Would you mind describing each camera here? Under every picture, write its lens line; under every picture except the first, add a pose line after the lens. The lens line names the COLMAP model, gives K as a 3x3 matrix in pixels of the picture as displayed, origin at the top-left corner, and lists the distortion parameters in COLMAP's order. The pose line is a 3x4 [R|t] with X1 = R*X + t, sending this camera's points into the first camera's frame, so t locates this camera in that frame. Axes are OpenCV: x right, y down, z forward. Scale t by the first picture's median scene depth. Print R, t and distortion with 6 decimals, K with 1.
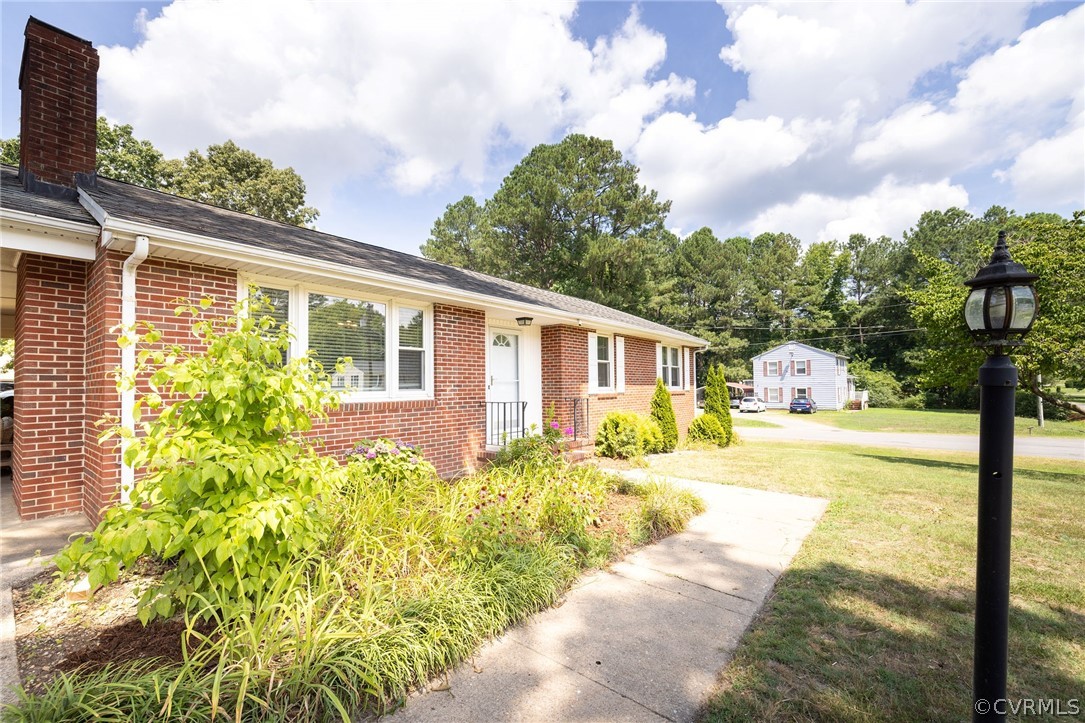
lens RADIAL K [[457.5, 0, 548.4], [0, 457.5, 371.9], [0, 0, 1]] dist [-0.000566, -0.000507]
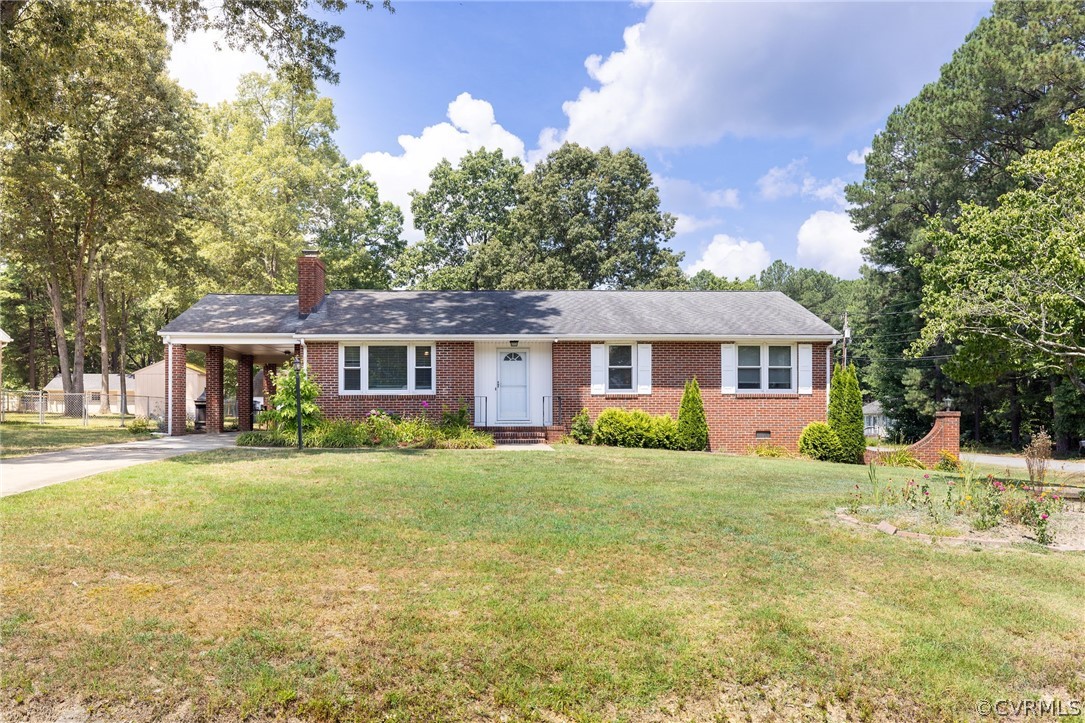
lens RADIAL K [[824.4, 0, 542.4], [0, 824.4, 409.9], [0, 0, 1]] dist [0.010613, 0.001653]
pose [[0.666676, 0.002211, -0.745344, 1.095832], [0.020101, 0.999579, 0.020945, 0.026752], [0.745077, -0.028946, 0.666350, -0.386057]]
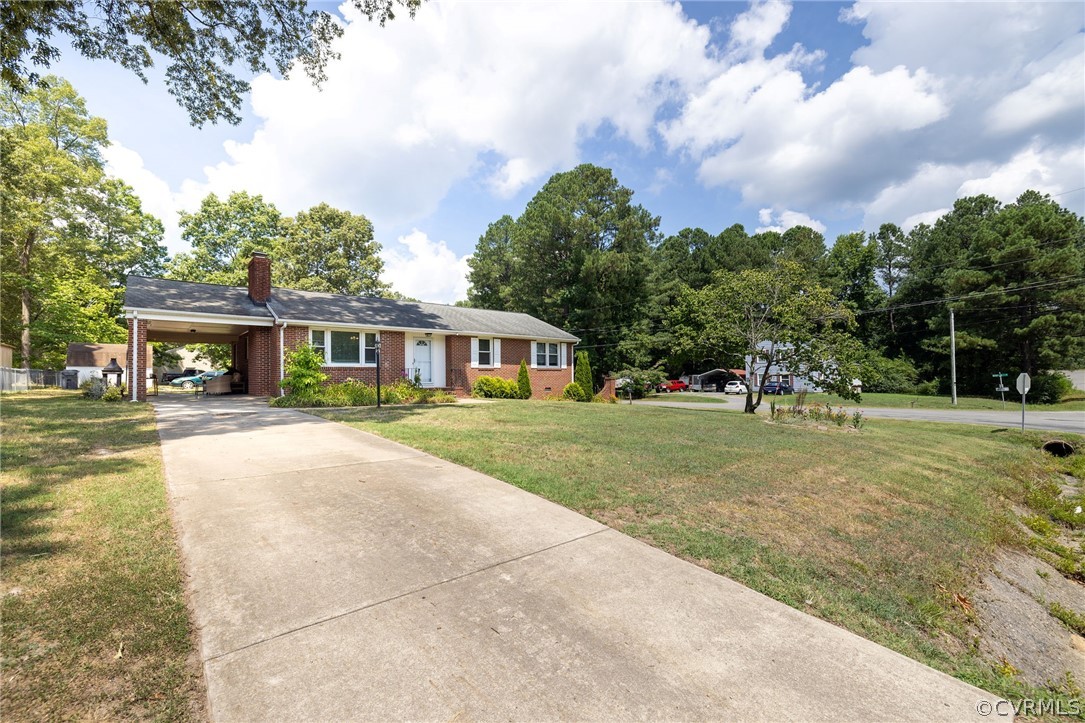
lens RADIAL K [[451.1, 0, 551.4], [0, 451.1, 369.2], [0, 0, 1]] dist [0.000534, 0.000313]
pose [[0.987214, -0.002161, -0.159385, 0.508894], [0.004656, 0.999872, 0.015286, 0.016700], [0.159331, -0.015833, 0.987098, -0.631561]]
